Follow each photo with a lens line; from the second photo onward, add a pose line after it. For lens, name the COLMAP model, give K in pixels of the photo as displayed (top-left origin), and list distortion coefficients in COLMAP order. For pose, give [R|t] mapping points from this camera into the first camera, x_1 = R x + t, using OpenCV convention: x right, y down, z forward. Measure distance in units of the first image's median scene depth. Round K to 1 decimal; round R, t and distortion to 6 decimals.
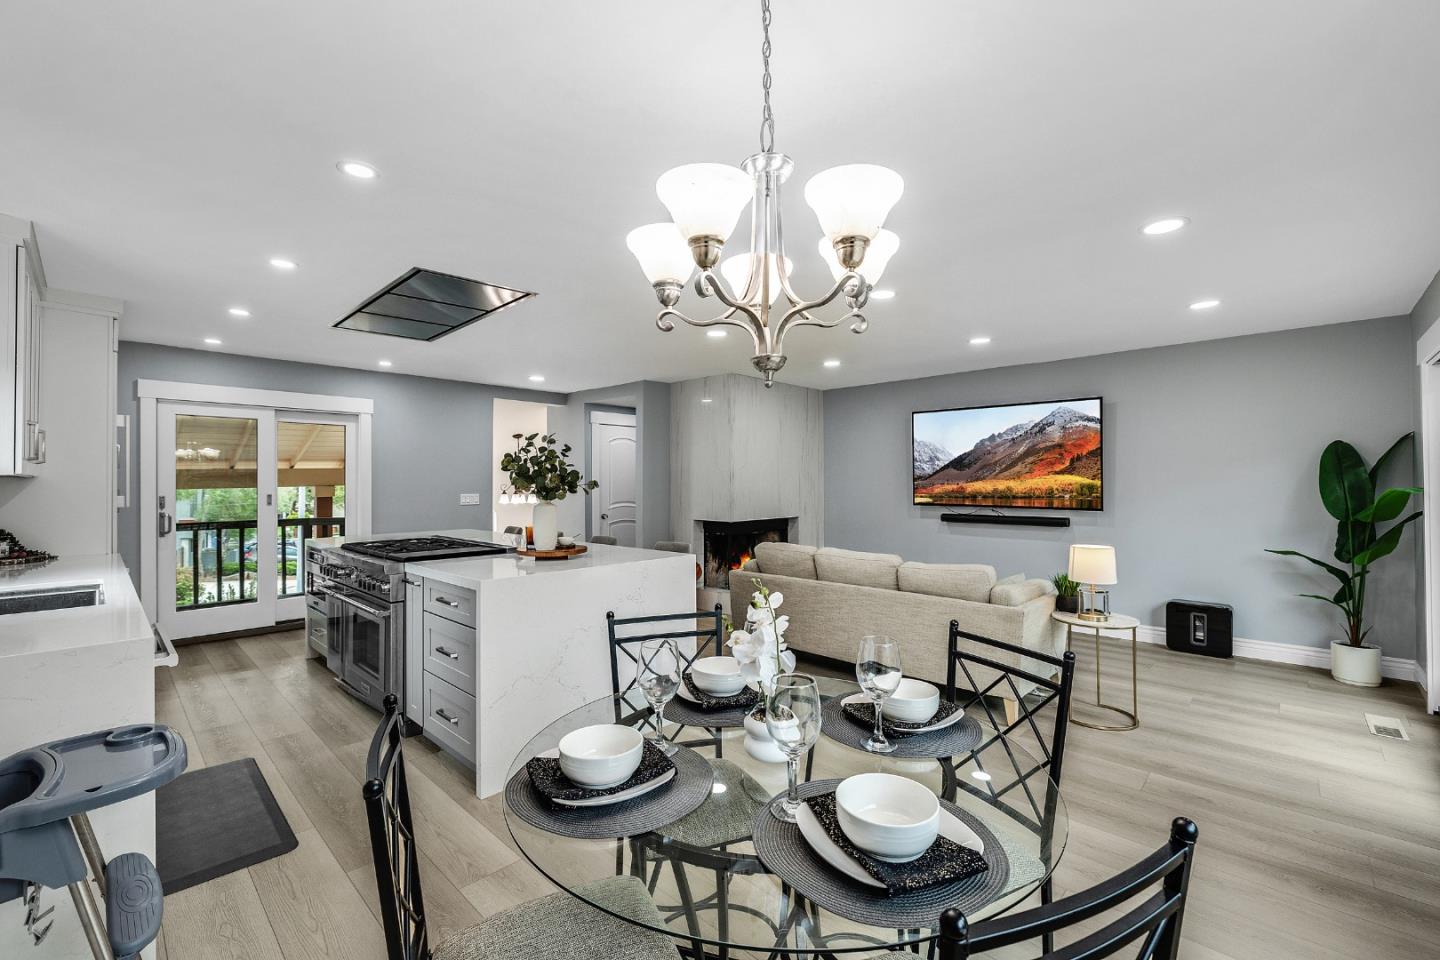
lens RADIAL K [[583.3, 0, 717.0], [0, 583.3, 479.2], [0, 0, 1]] dist [-0.008241, -0.000294]
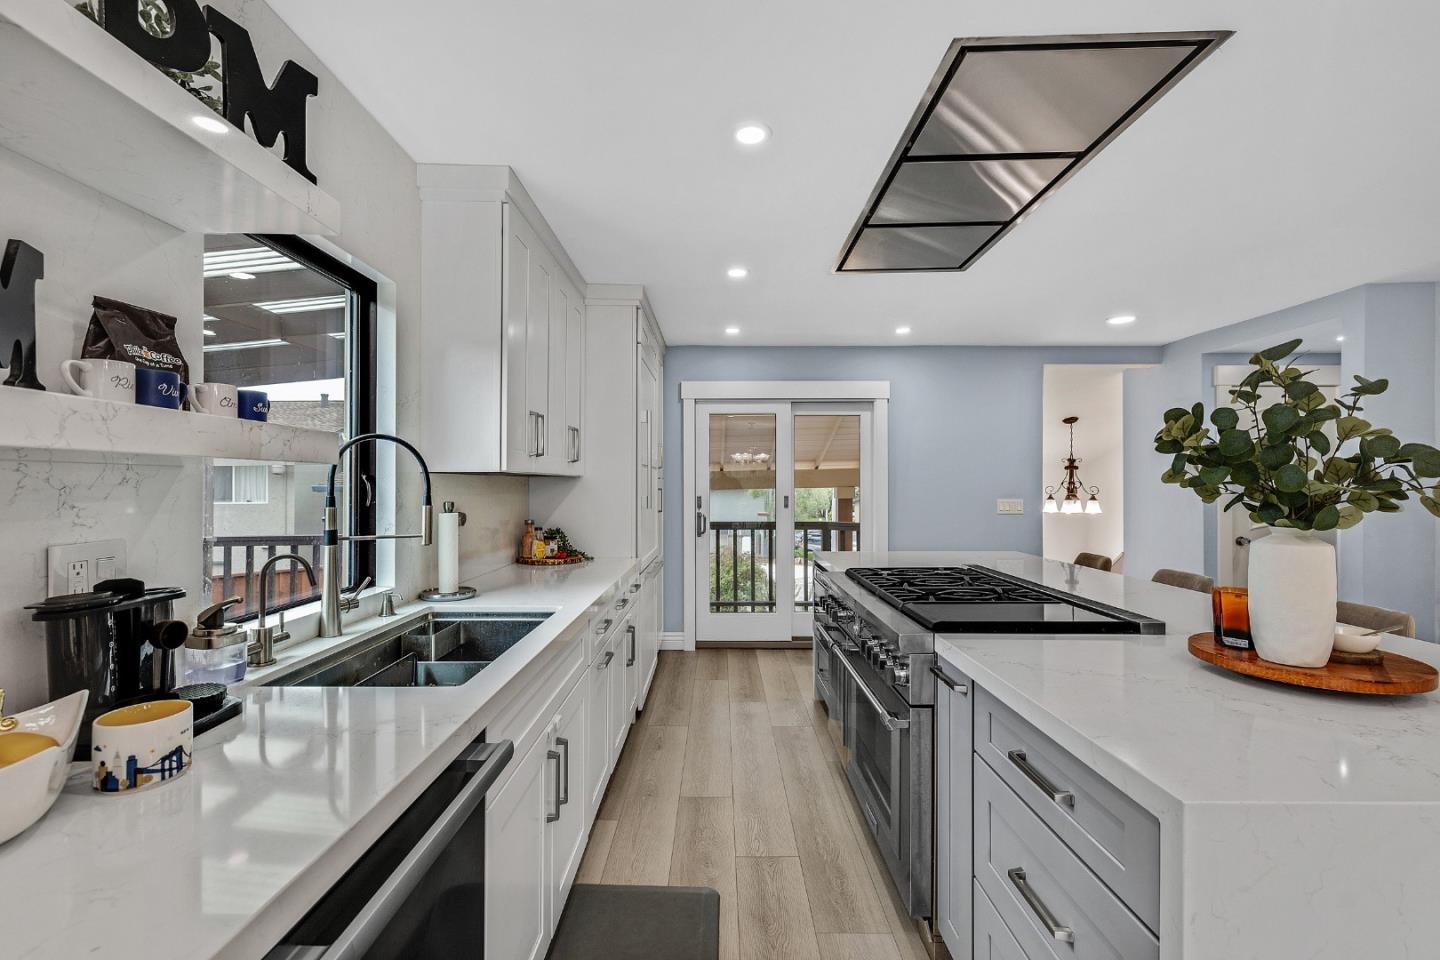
lens RADIAL K [[583.3, 0, 718.1], [0, 583.3, 482.3], [0, 0, 1]] dist [-0.008241, -0.000294]
pose [[0.676747, 0.000038, -0.736216, -0.179555], [0.001079, 0.999999, 0.001044, 0.003713], [0.736215, -0.001501, 0.676746, 0.317783]]
